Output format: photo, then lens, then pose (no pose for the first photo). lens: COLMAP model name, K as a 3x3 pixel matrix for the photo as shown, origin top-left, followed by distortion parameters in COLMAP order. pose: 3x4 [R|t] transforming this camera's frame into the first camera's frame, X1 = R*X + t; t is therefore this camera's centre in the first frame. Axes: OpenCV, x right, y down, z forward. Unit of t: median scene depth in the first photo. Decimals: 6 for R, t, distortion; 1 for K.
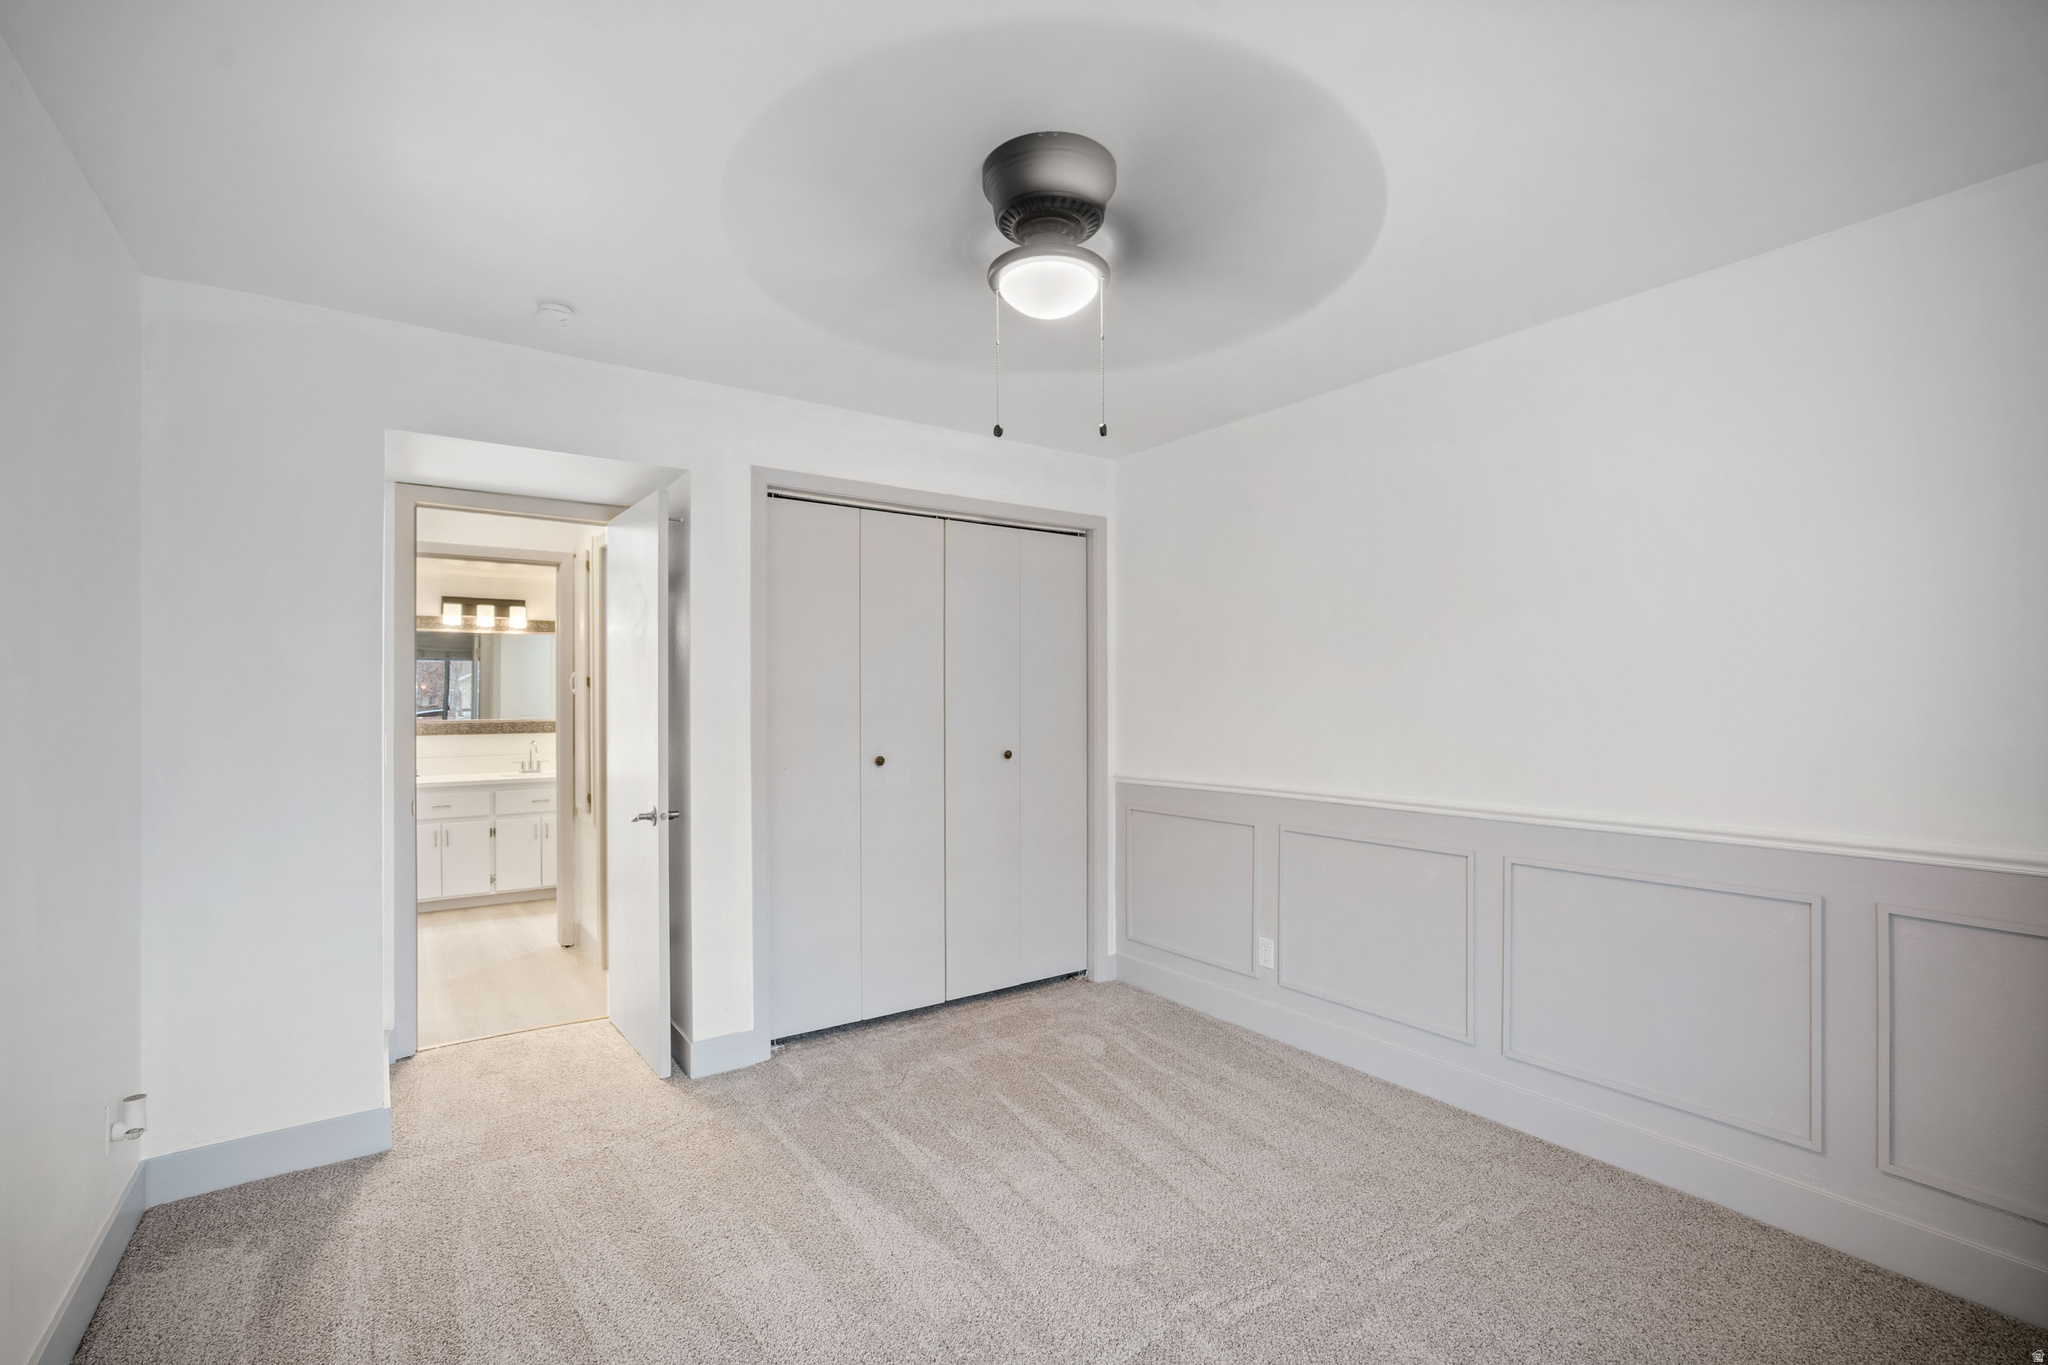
lens RADIAL K [[921.6, 0, 1016.6], [0, 921.6, 694.0], [0, 0, 1]] dist [0.002675, 0.000527]
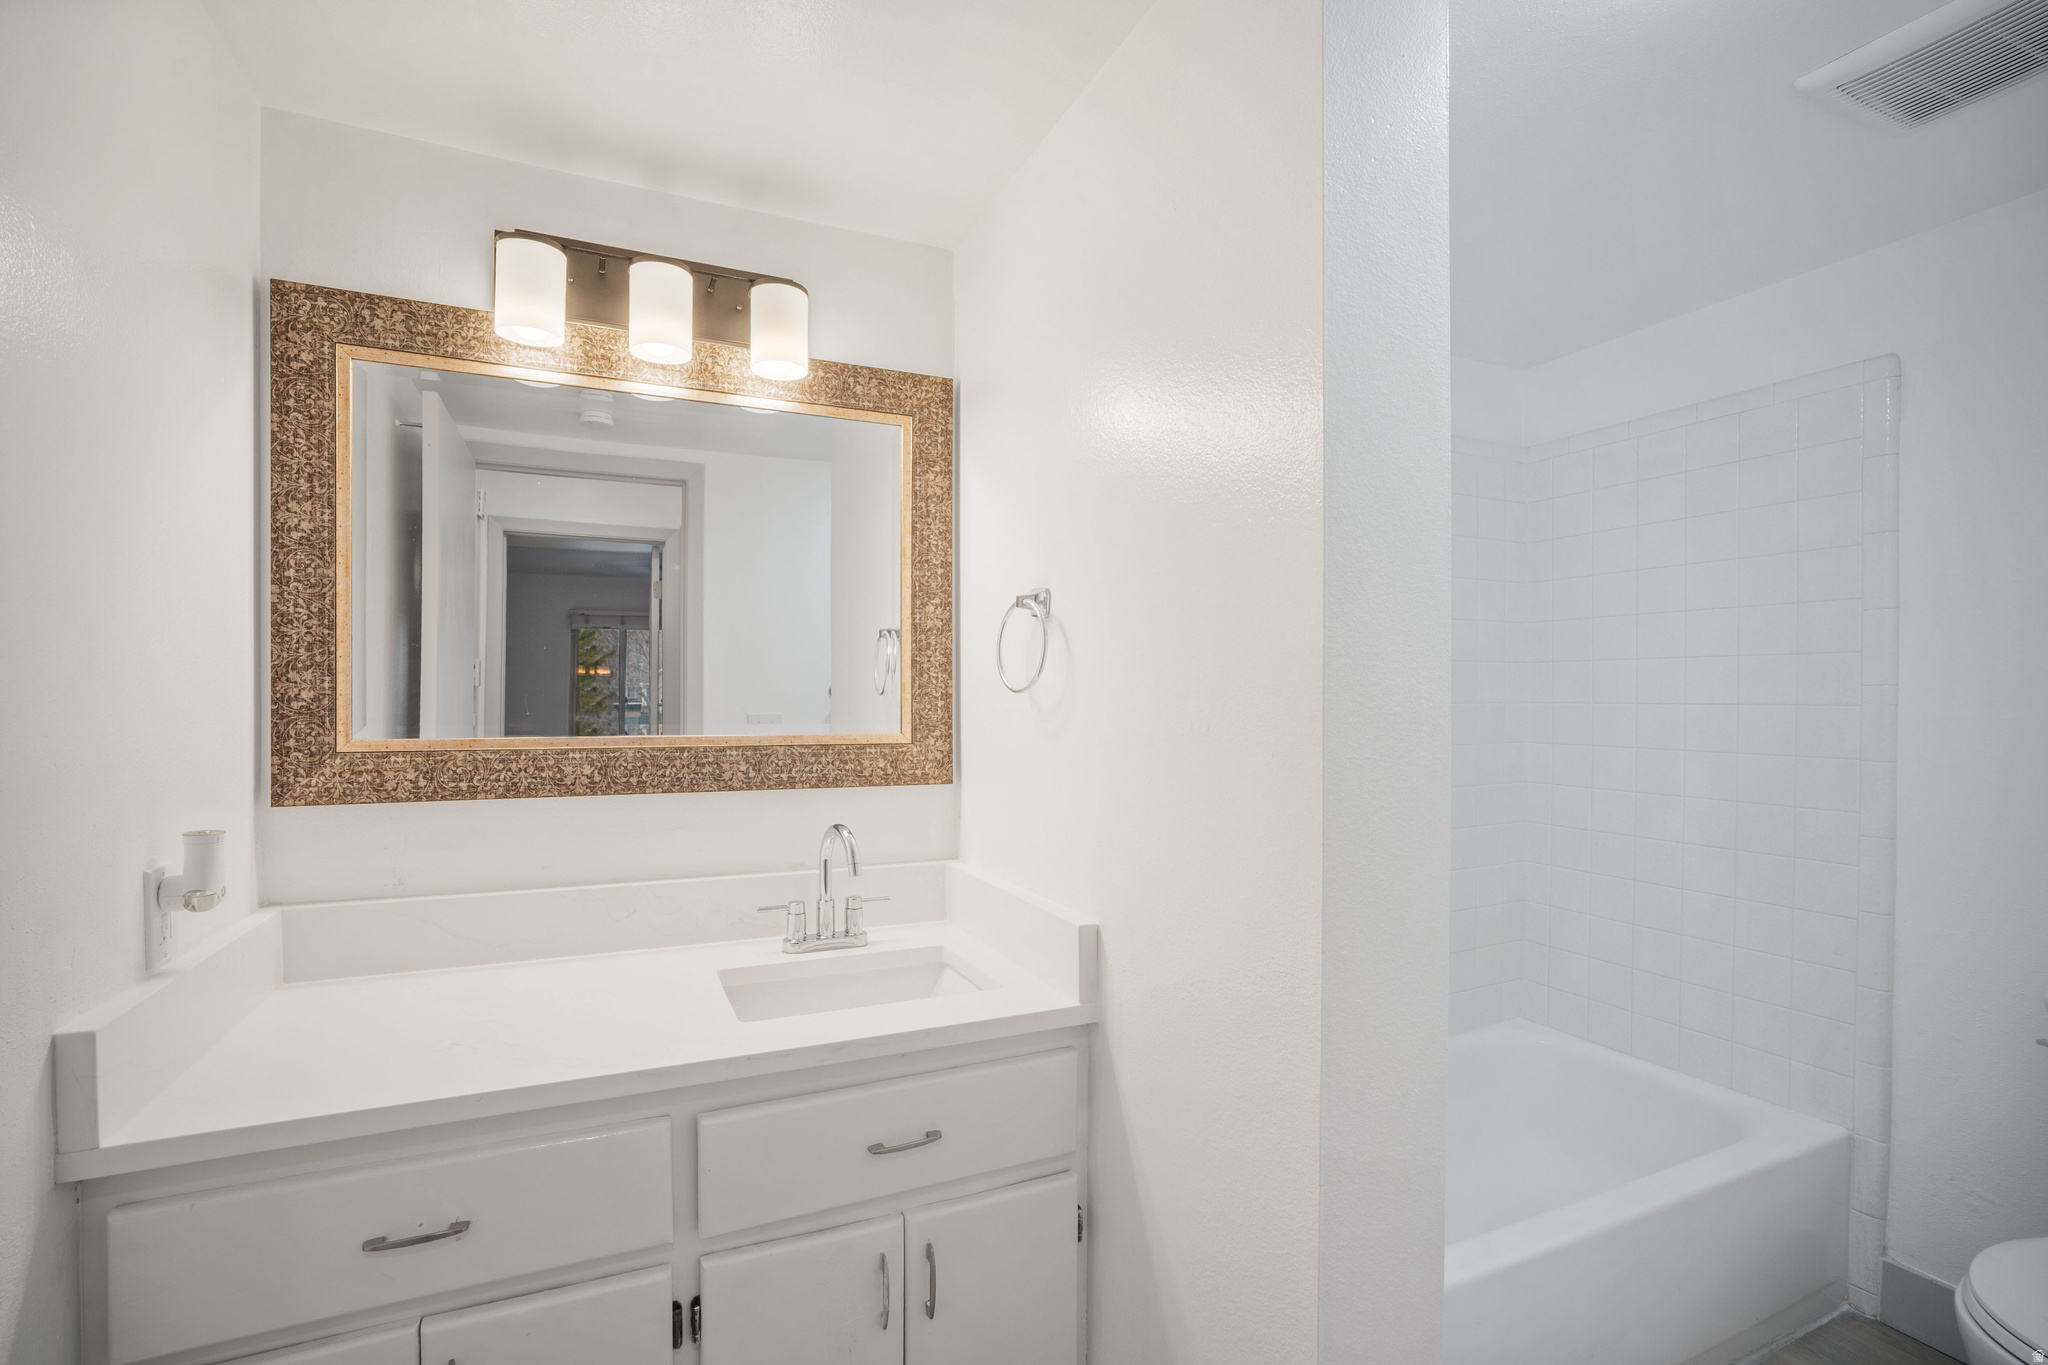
lens RADIAL K [[921.6, 0, 1010.8], [0, 921.6, 716.4], [0, 0, 1]] dist [0.002675, 0.000527]
pose [[0.984183, 0.003434, -0.177122, -0.432204], [-0.002710, 0.999987, 0.004325, 0.020899], [0.177135, -0.003777, 0.984179, 0.760837]]
